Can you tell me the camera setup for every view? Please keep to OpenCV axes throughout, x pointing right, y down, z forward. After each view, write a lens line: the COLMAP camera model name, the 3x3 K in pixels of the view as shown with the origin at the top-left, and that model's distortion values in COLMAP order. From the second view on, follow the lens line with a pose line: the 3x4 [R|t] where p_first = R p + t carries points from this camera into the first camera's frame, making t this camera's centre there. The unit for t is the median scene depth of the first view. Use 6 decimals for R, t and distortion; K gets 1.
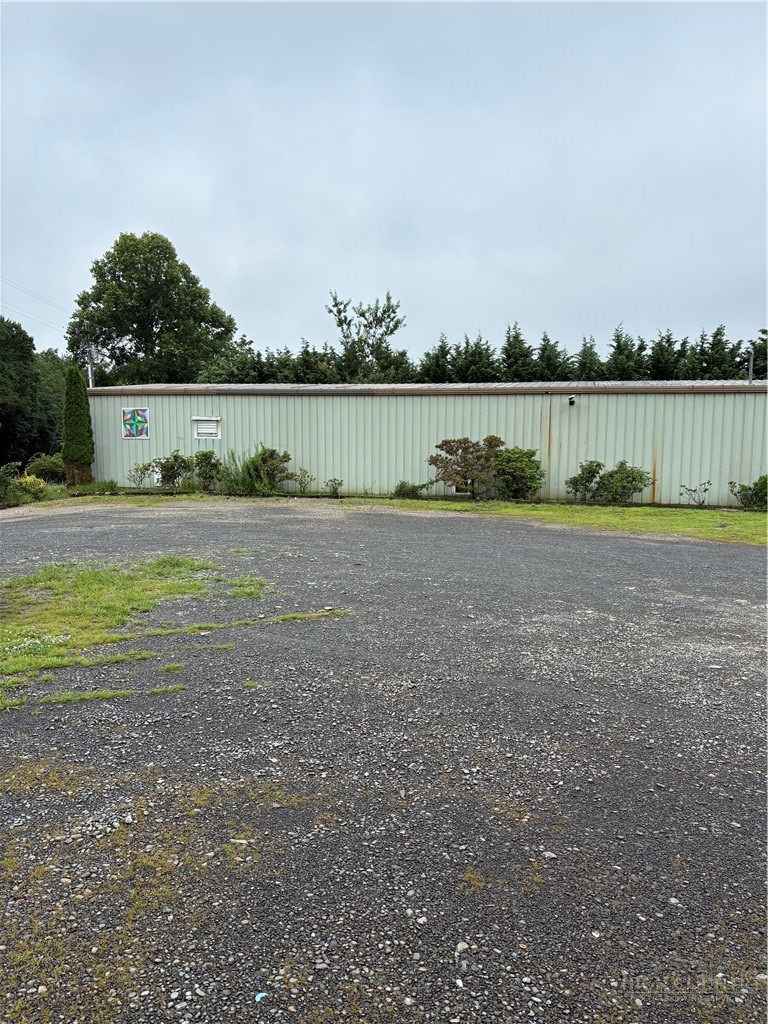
lens RADIAL K [[774.5, 0, 382.8], [0, 774.5, 513.4], [0, 0, 1]] dist [0.003226, -0.001706]
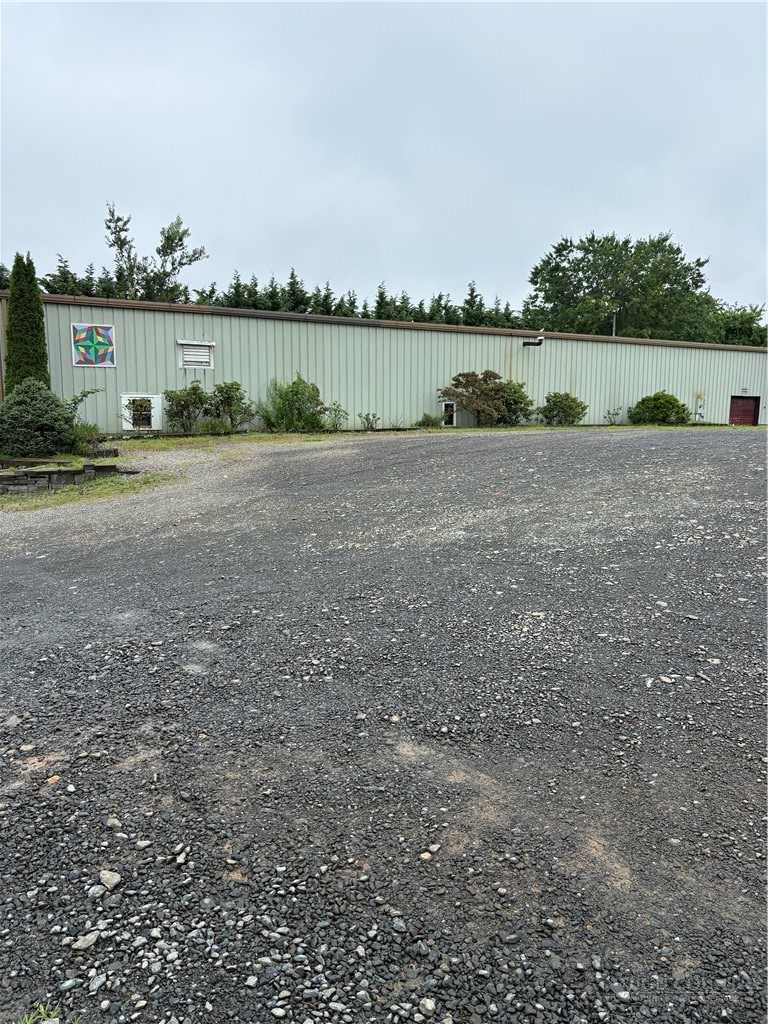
lens RADIAL K [[774.5, 0, 383.1], [0, 774.5, 511.3], [0, 0, 1]] dist [0.003226, -0.001706]
pose [[0.659973, -0.107366, 0.743578, -0.716111], [0.082999, 0.994097, 0.069872, 0.011317], [-0.746691, 0.015603, 0.664988, 0.318381]]
